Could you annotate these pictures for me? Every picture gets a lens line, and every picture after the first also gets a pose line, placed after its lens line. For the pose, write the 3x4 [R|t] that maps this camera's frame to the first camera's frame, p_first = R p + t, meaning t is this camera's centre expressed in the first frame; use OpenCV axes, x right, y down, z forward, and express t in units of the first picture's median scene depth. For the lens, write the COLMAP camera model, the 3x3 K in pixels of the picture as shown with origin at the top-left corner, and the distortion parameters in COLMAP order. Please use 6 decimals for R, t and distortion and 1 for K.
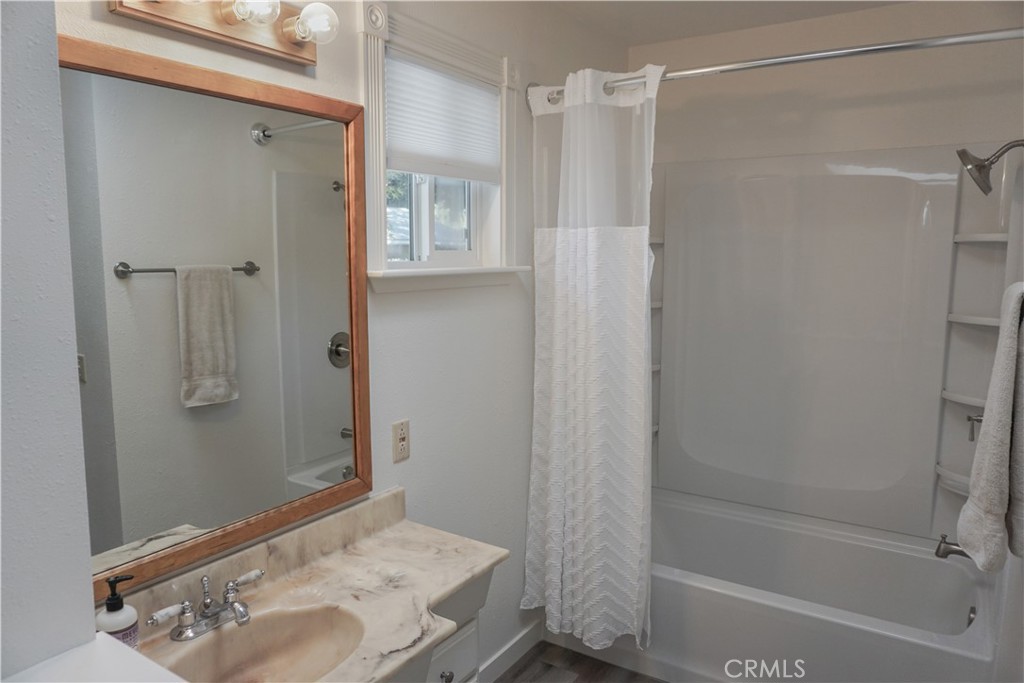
lens RADIAL K [[700.4, 0, 512.0], [0, 700.4, 341.5], [0, 0, 1]] dist [-0.066600, 0.060776]
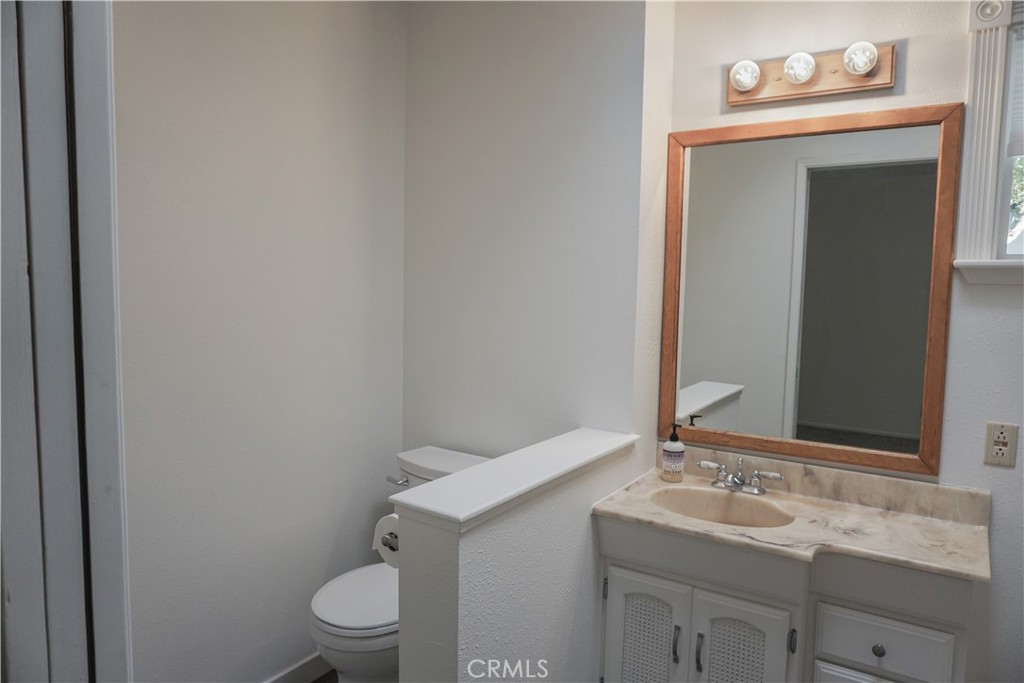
lens RADIAL K [[700.4, 0, 512.0], [0, 700.4, 341.5], [0, 0, 1]] dist [-0.066600, 0.060776]
pose [[-0.004693, 0.092397, -0.995711, 0.870529], [-0.143570, 0.985344, 0.092112, 0.017473], [0.989629, 0.143387, 0.008642, 0.377430]]
